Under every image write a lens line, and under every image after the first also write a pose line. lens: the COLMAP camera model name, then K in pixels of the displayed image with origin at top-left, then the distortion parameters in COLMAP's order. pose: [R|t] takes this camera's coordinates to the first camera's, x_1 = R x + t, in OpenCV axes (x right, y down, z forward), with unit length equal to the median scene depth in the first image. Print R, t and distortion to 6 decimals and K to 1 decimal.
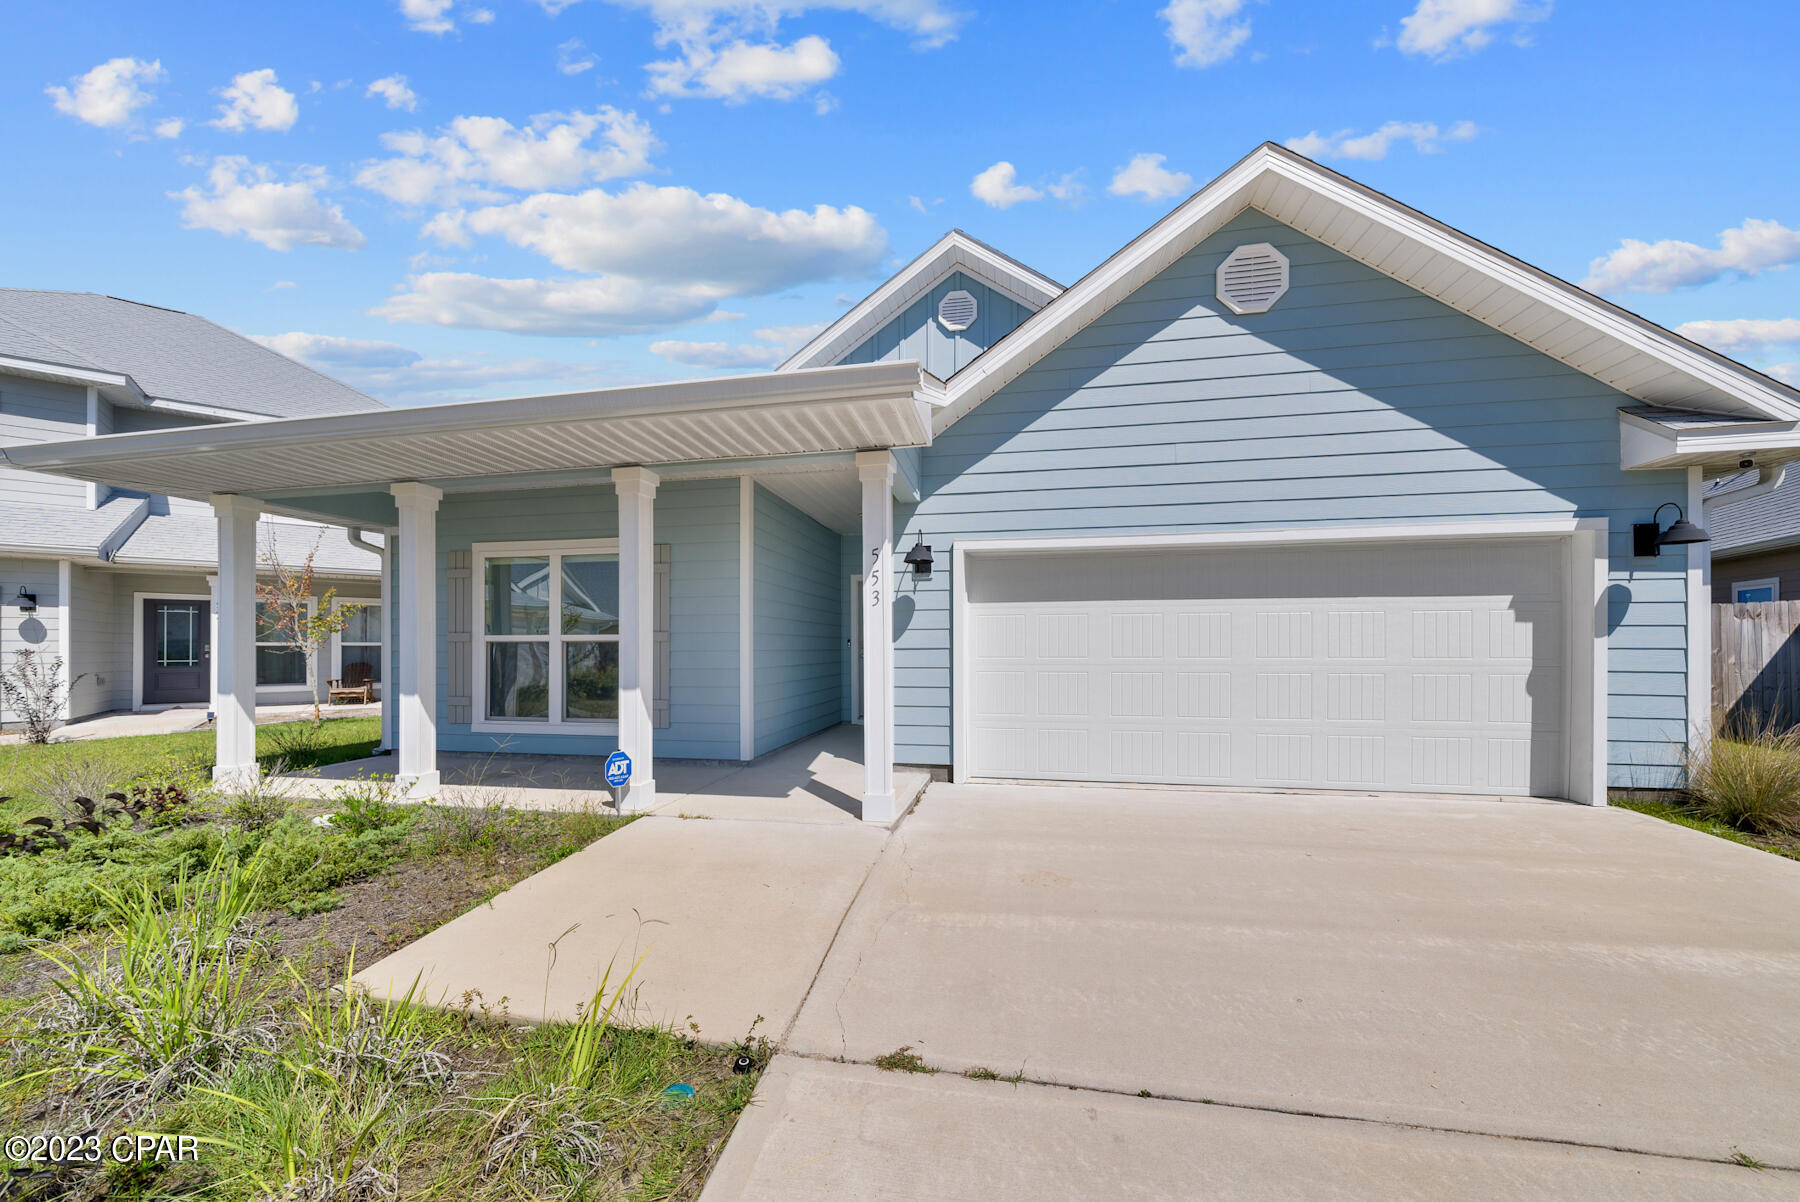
lens RADIAL K [[650.8, 0, 855.2], [0, 650.8, 640.4], [0, 0, 1]] dist [-0.011273, 0.001440]
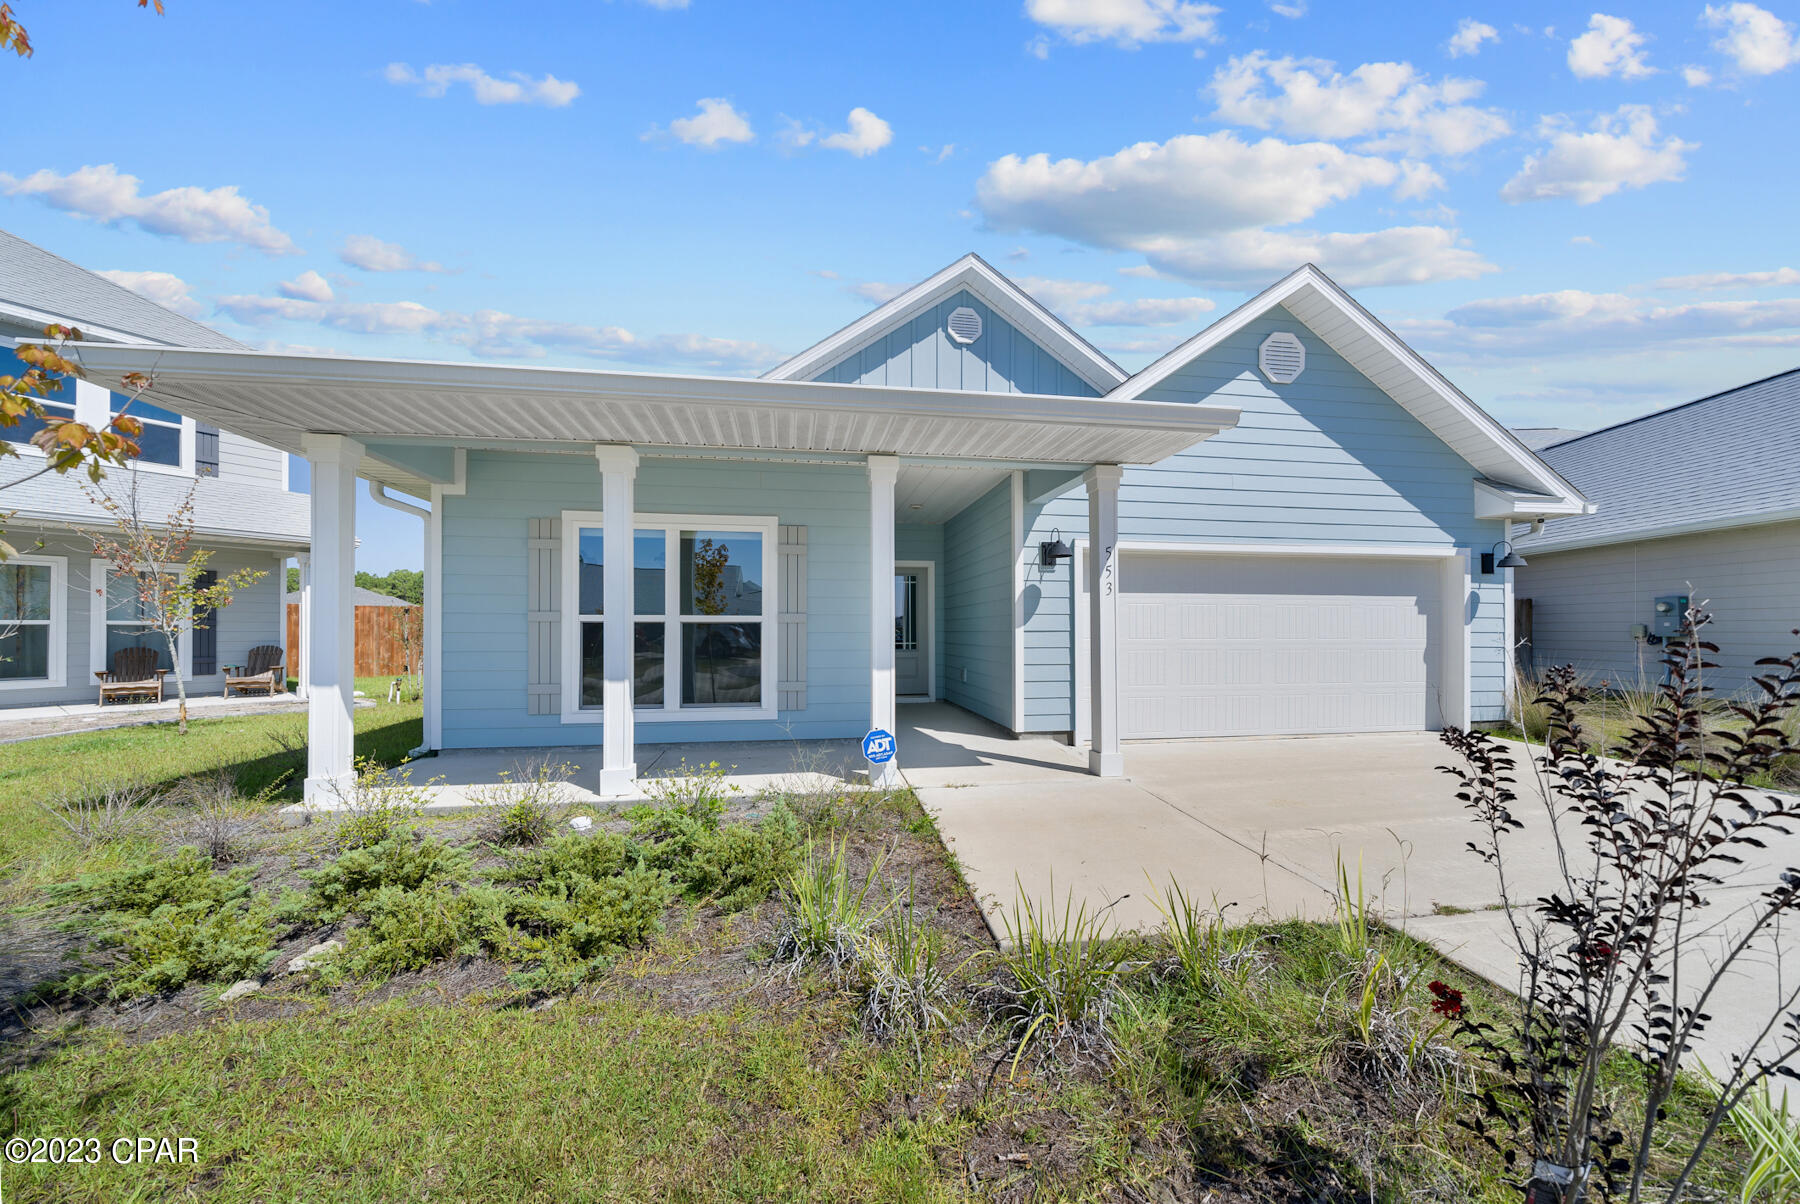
lens RADIAL K [[650.8, 0, 885.3], [0, 650.8, 617.8], [0, 0, 1]] dist [-0.011273, 0.001440]
pose [[0.938146, 0.010106, 0.346092, -0.621583], [-0.007342, 0.999930, -0.009298, 0.002110], [-0.346161, 0.006182, 0.938155, 0.021399]]
